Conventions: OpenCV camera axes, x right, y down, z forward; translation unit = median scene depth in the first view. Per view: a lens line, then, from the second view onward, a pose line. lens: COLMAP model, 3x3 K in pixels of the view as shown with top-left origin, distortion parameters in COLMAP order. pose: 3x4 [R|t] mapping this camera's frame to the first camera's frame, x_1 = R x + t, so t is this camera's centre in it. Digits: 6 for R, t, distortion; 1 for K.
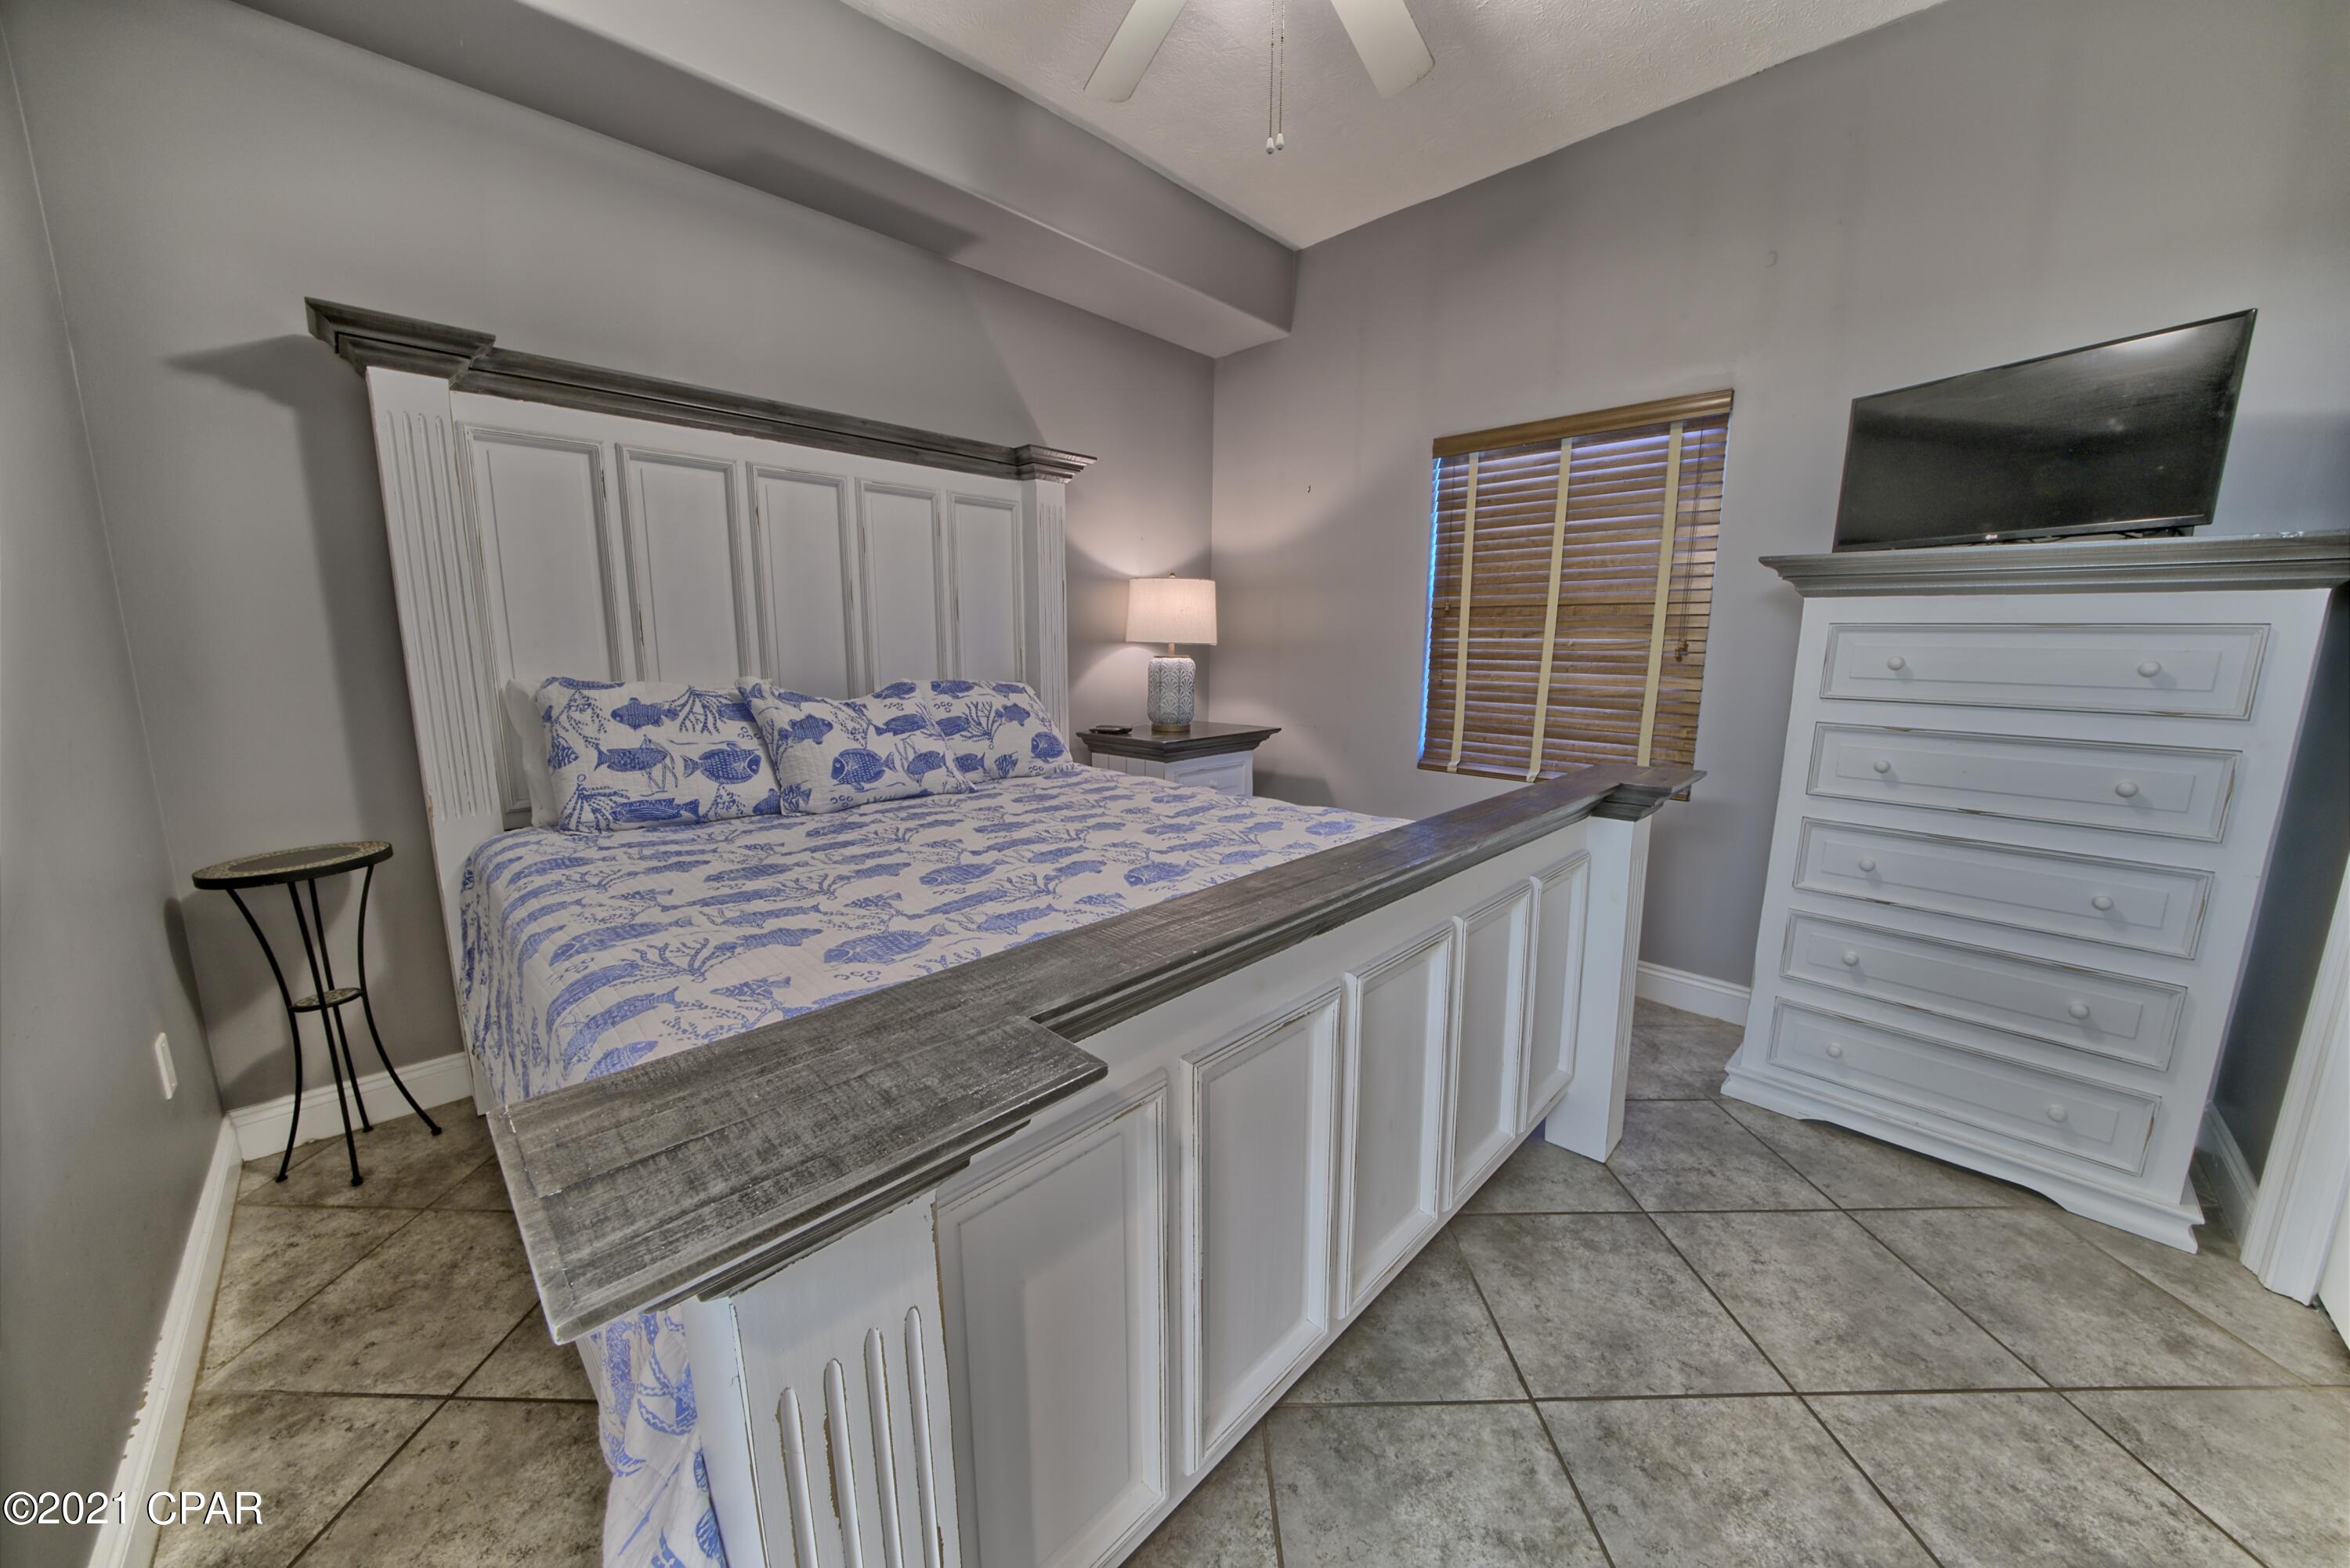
lens RADIAL K [[810.6, 0, 1171.6], [0, 810.6, 780.6], [0, 0, 1]] dist [-0.022497, 0.001272]
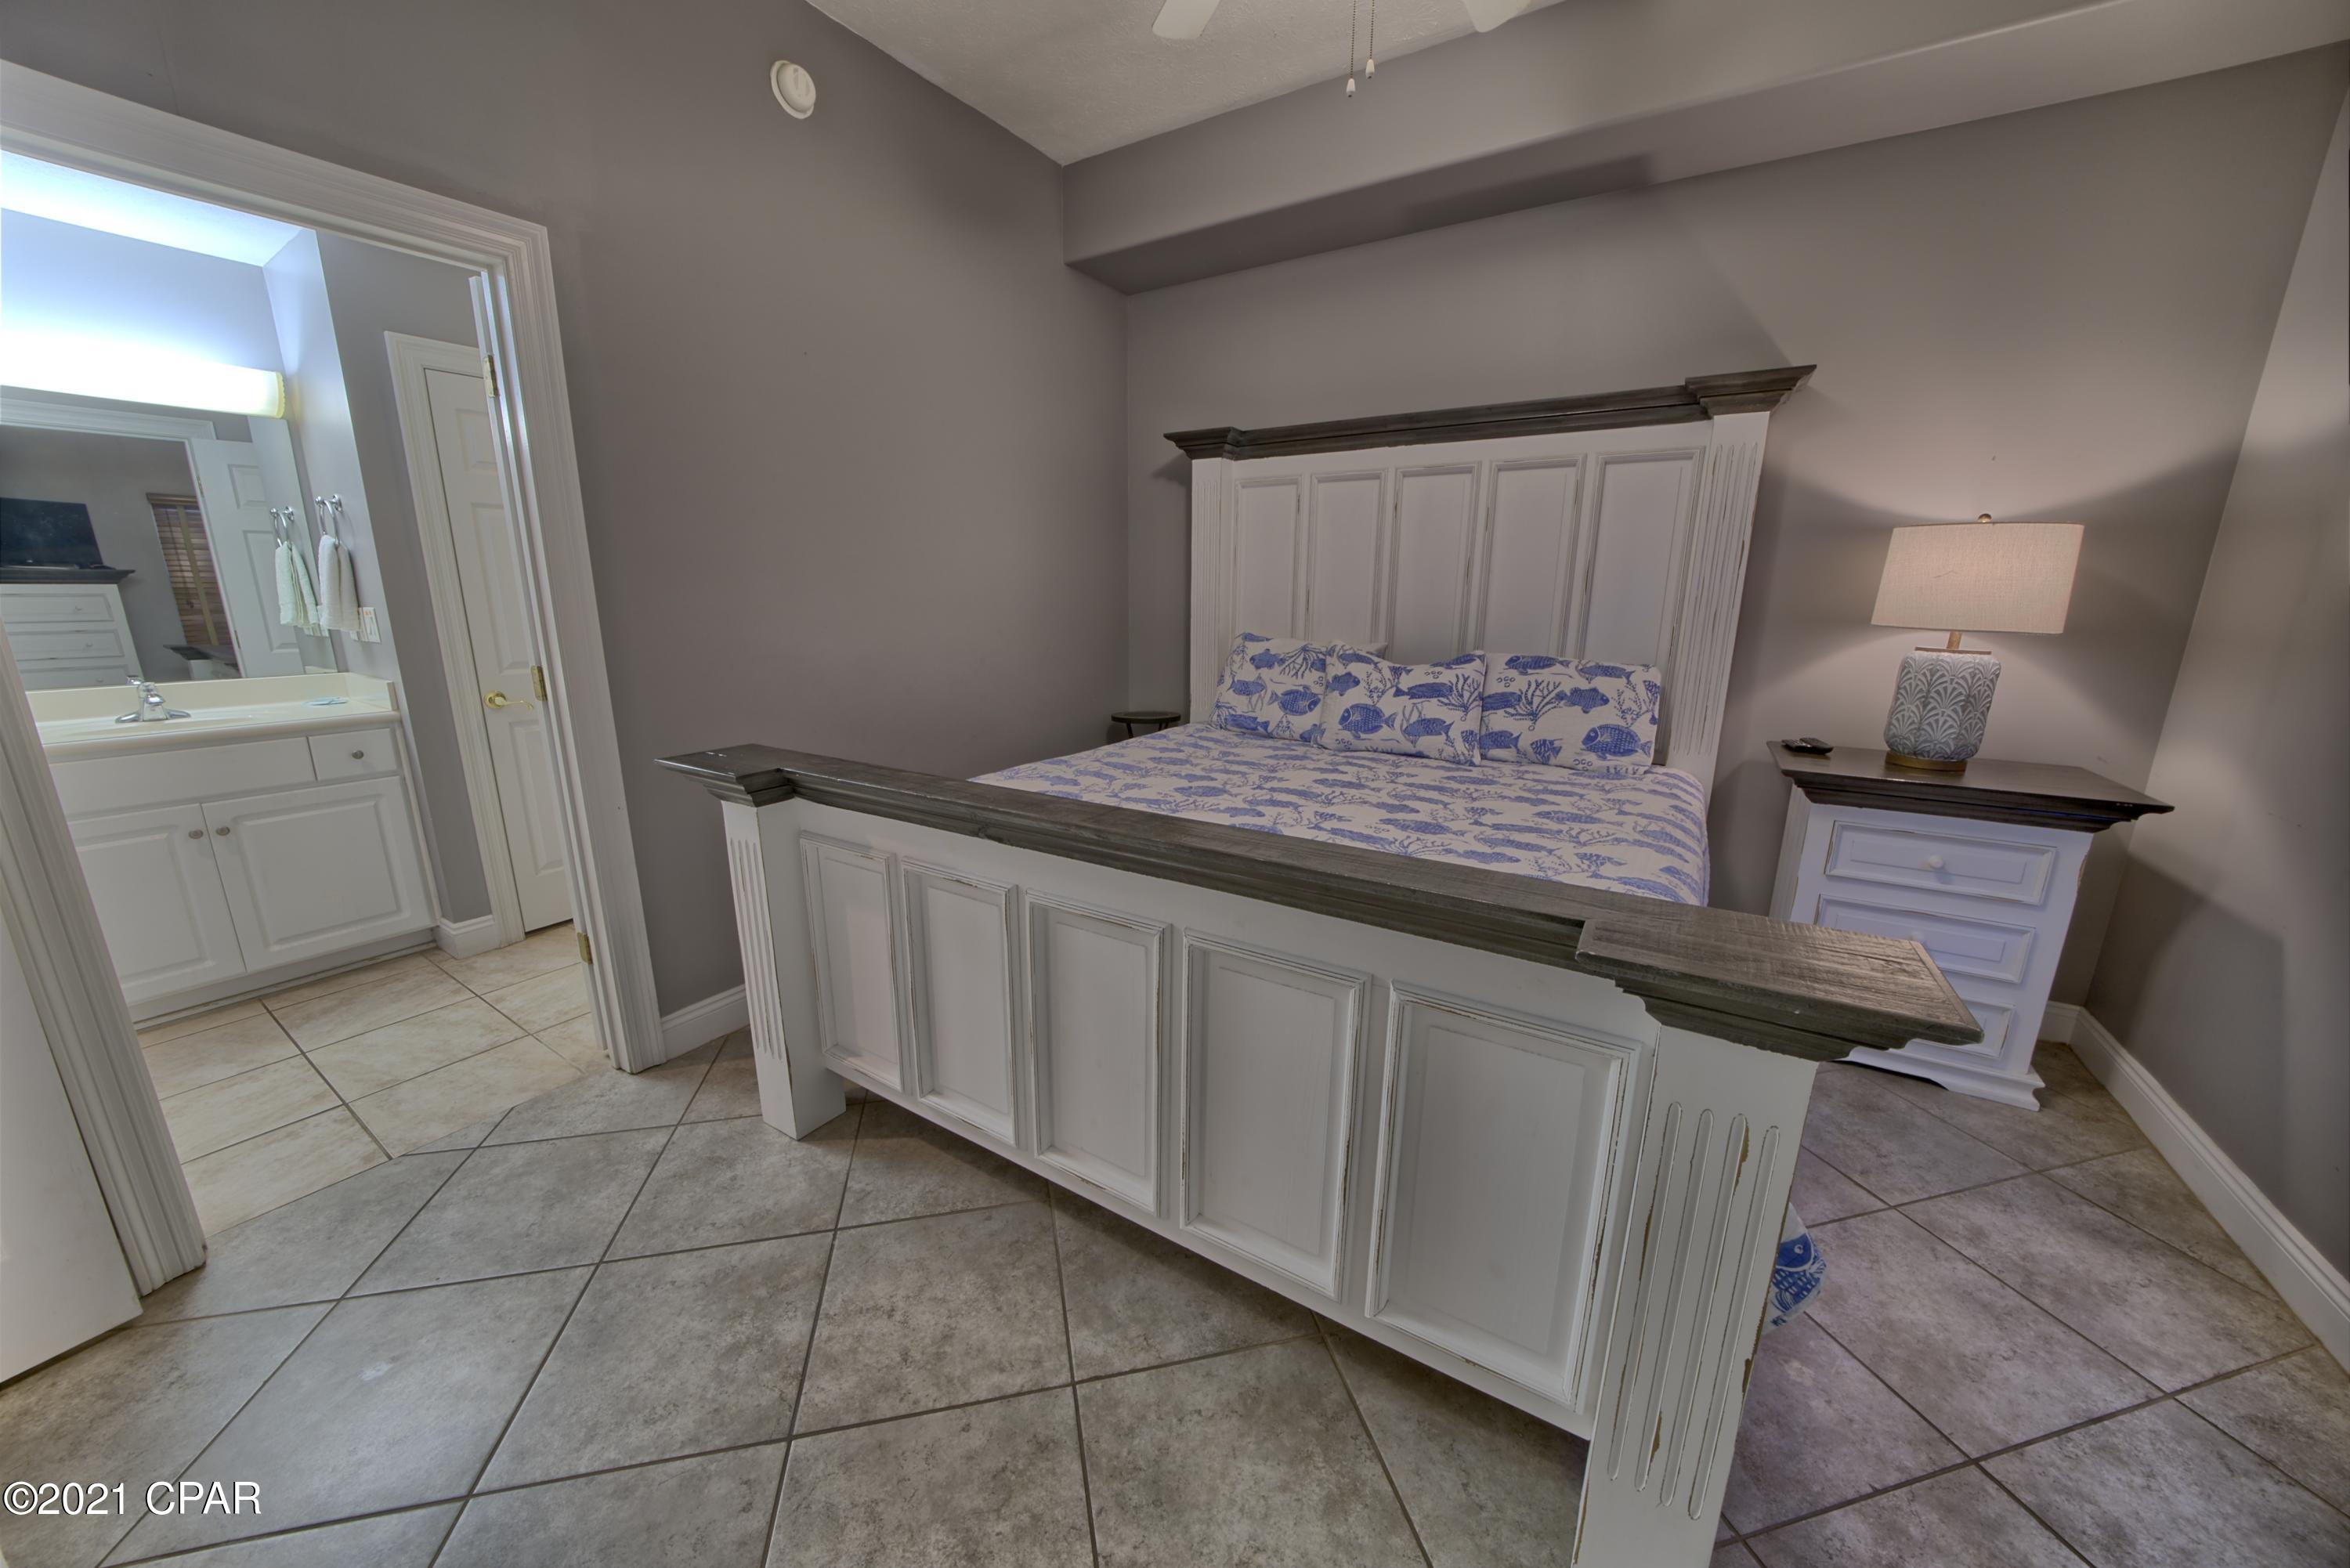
lens RADIAL K [[810.6, 0, 1171.6], [0, 810.6, 780.6], [0, 0, 1]] dist [-0.022497, 0.001272]
pose [[0.217523, 0.217866, -0.951430, 0.771167], [-0.167915, 0.968590, 0.183405, -0.108549], [0.961503, 0.119864, 0.247274, 0.462979]]
